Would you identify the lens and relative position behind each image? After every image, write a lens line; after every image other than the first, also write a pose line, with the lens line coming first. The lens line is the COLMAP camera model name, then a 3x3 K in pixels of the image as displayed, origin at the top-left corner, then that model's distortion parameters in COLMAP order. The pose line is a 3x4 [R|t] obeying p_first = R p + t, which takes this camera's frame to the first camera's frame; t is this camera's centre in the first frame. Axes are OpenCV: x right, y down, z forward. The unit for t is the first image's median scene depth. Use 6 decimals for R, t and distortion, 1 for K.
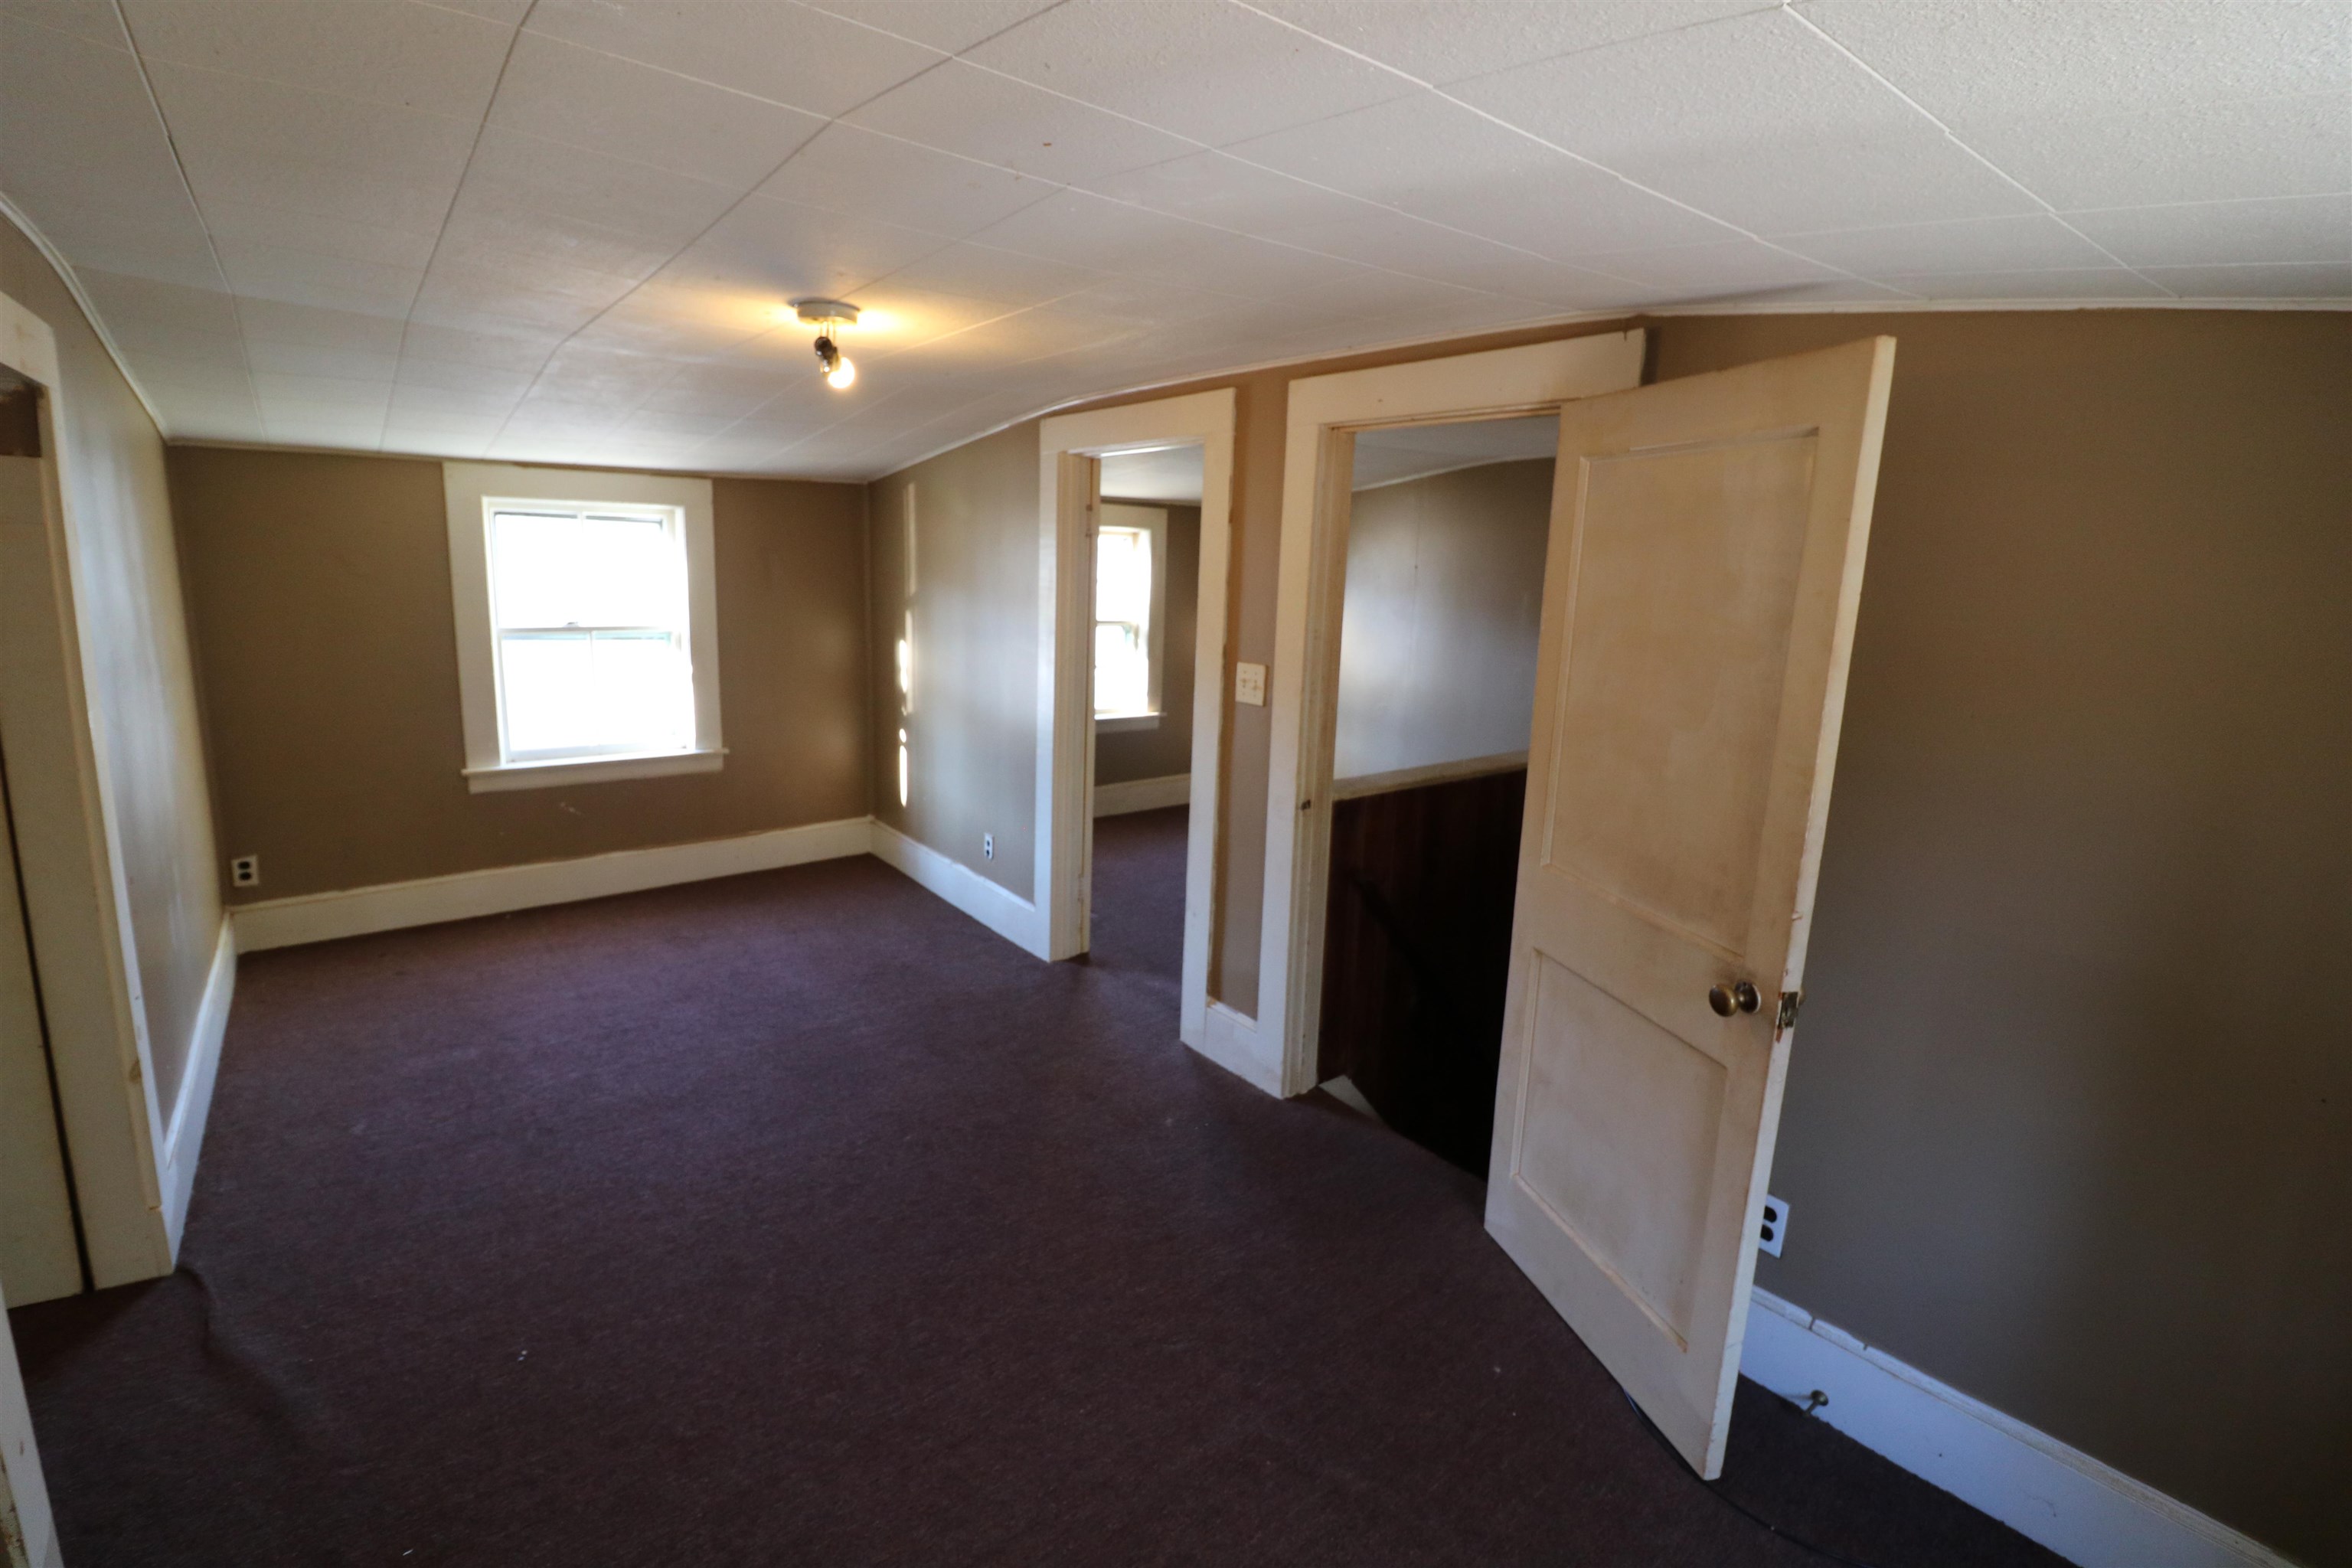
lens RADIAL K [[1061.0, 0, 1181.2], [0, 1061.0, 756.8], [0, 0, 1]] dist [0.002097, -0.015384]
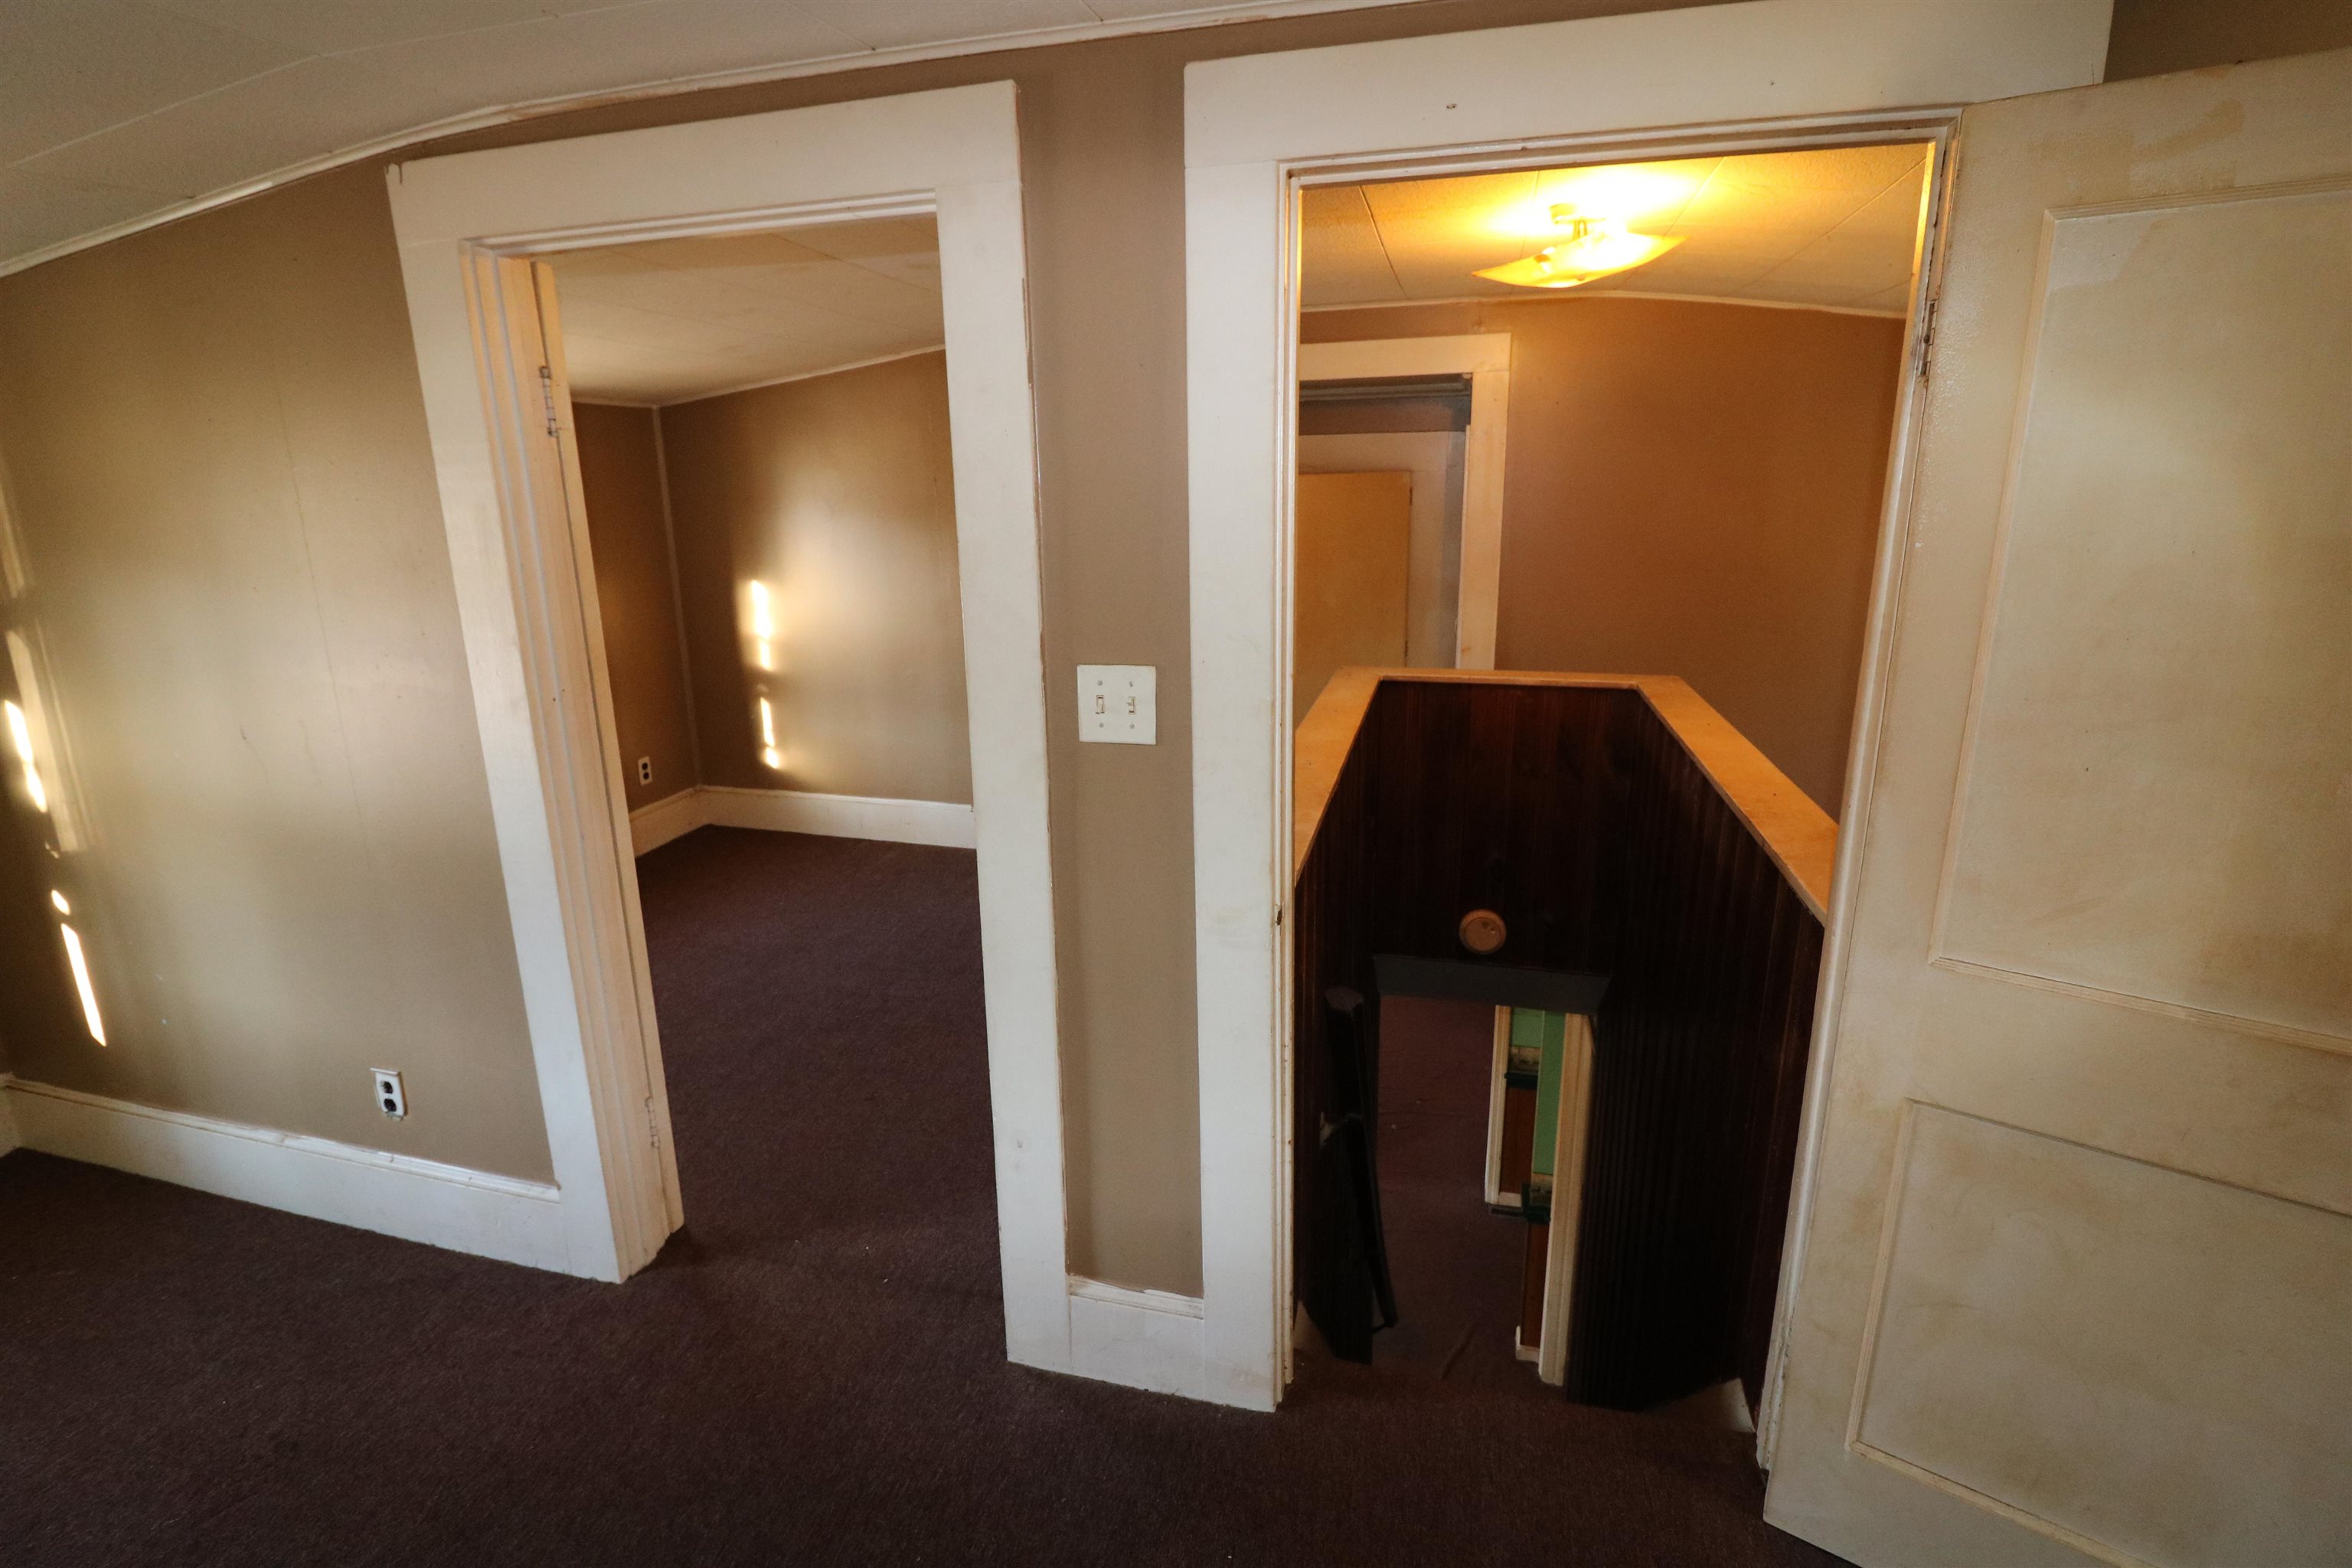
lens RADIAL K [[1105.3, 0, 1189.9], [0, 1105.3, 762.1], [0, 0, 1]] dist [-0.002123, -0.012082]
pose [[0.797804, -0.193524, 0.571015, -0.200129], [0.154302, 0.981082, 0.116915, -0.091358], [-0.582838, -0.005167, 0.812572, 0.510210]]
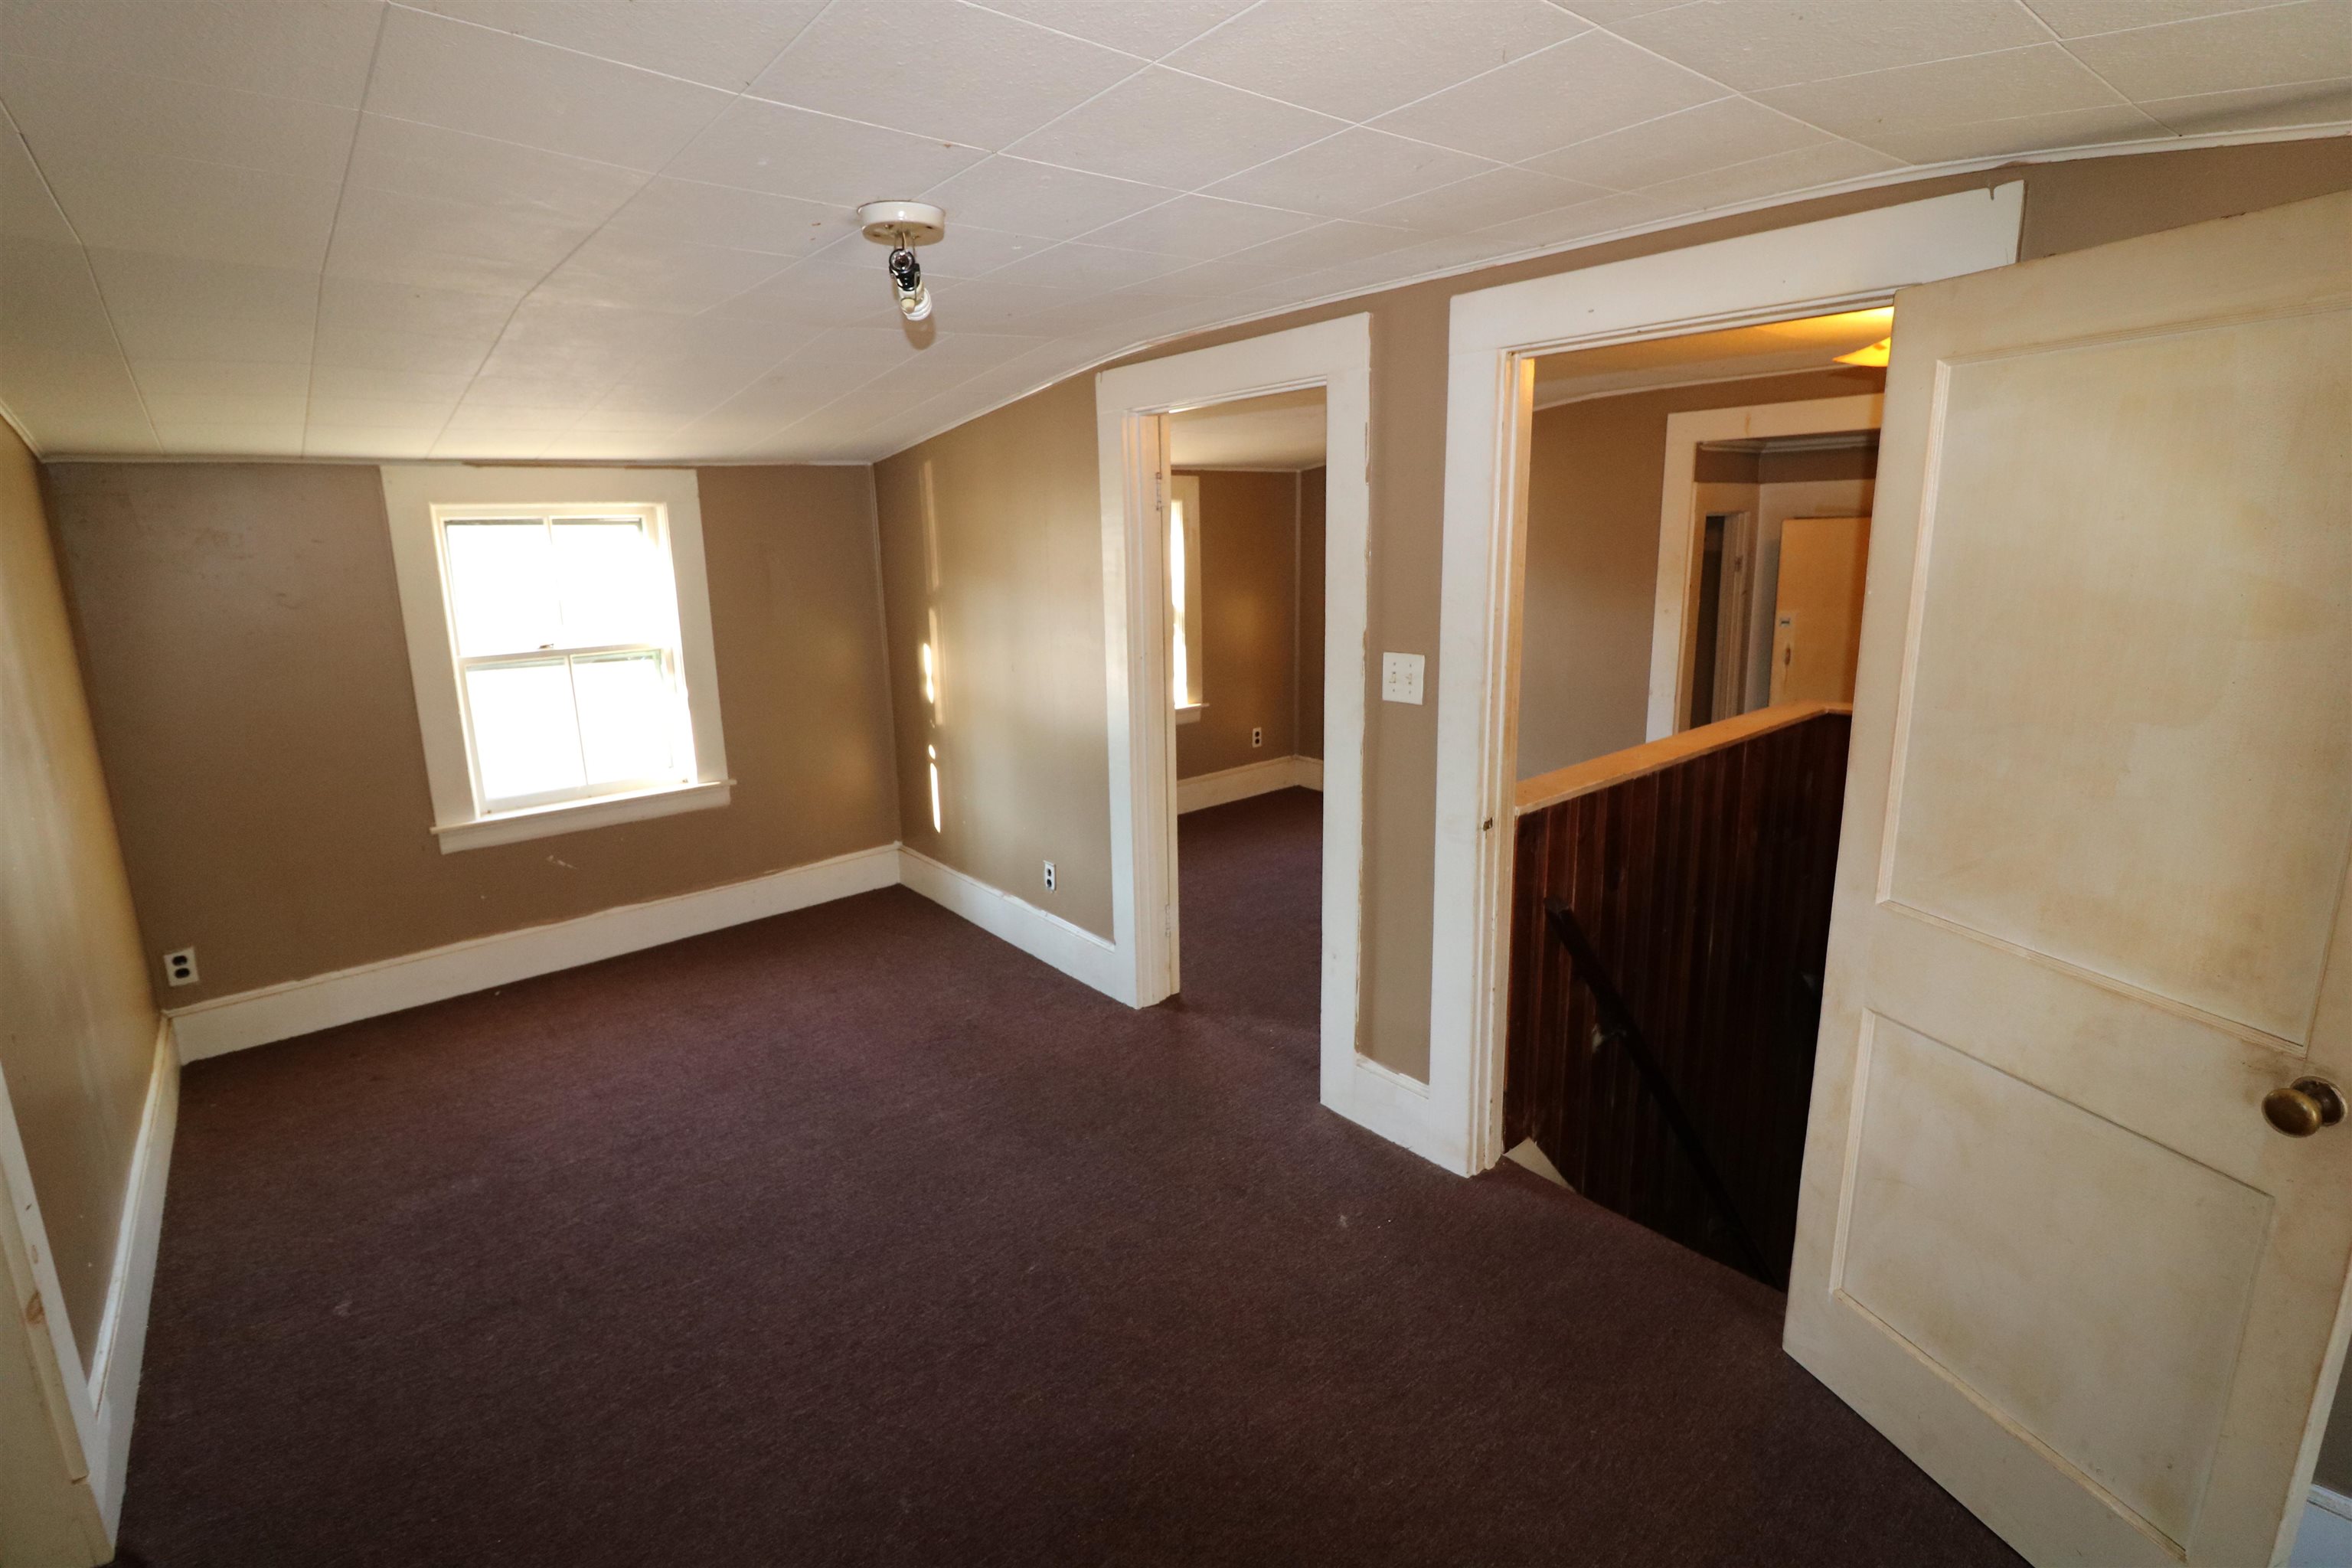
lens RADIAL K [[1084.0, 0, 1179.9], [0, 1084.0, 760.9], [0, 0, 1]] dist [-0.001489, -0.011508]
pose [[0.997974, -0.061288, 0.017092, -0.115818], [0.060844, 0.997825, 0.025381, -0.034371], [-0.018610, -0.024289, 0.999532, 0.157377]]
